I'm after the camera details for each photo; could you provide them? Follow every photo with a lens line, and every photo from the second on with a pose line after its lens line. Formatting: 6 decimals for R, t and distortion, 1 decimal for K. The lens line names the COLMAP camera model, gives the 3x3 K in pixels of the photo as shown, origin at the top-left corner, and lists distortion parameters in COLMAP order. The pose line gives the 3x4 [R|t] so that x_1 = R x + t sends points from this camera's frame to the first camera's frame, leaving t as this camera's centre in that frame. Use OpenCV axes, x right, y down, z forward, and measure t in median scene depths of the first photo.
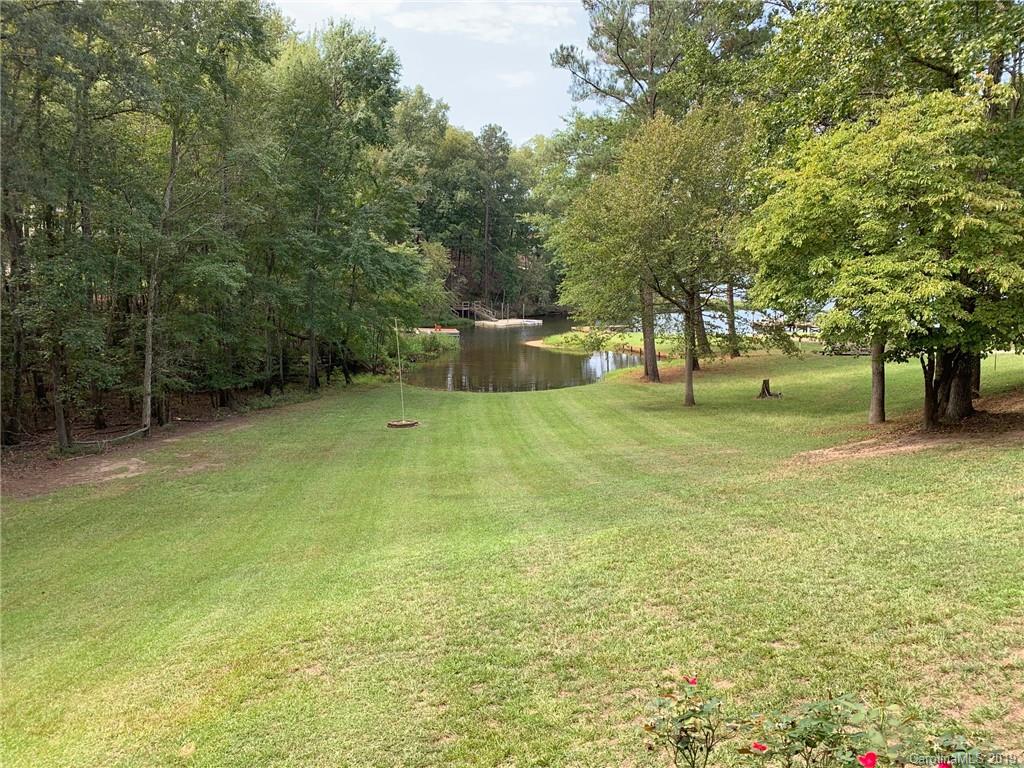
lens RADIAL K [[781.8, 0, 511.2], [0, 781.8, 383.0], [0, 0, 1]] dist [0.047505, -0.052391]
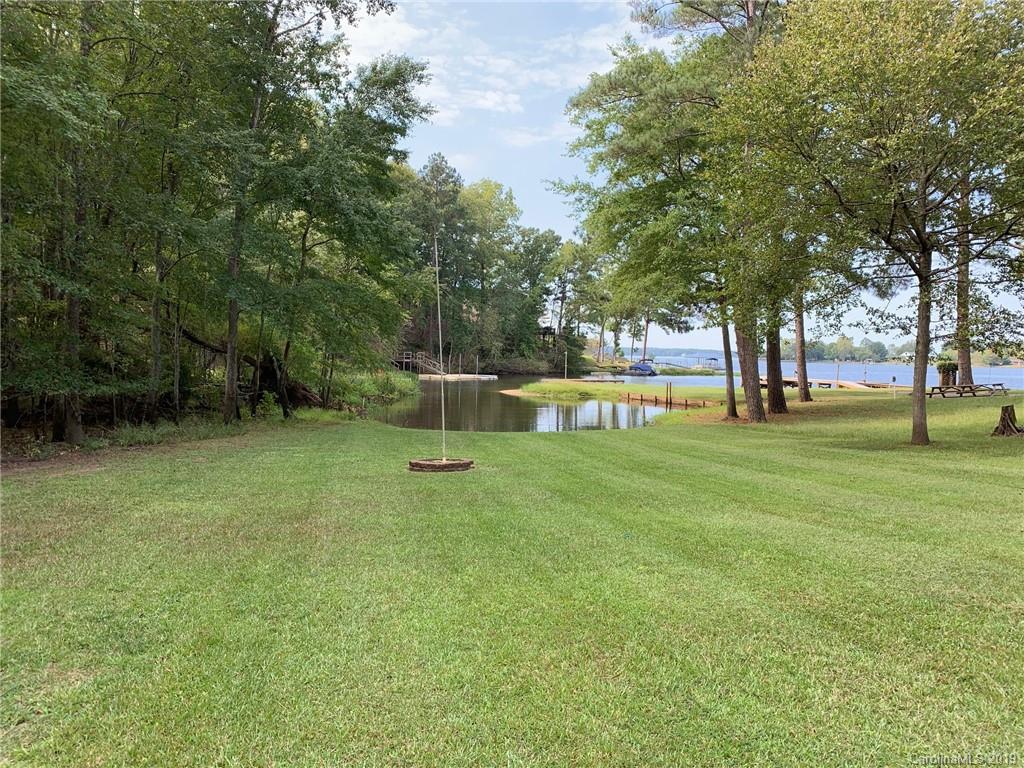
lens RADIAL K [[781.8, 0, 508.6], [0, 781.8, 380.8], [0, 0, 1]] dist [0.047505, -0.052391]
pose [[0.993594, 0.019442, 0.111323, -0.097413], [-0.007788, 0.994528, -0.104176, 0.032756], [-0.112739, 0.102642, 0.988309, 0.339494]]
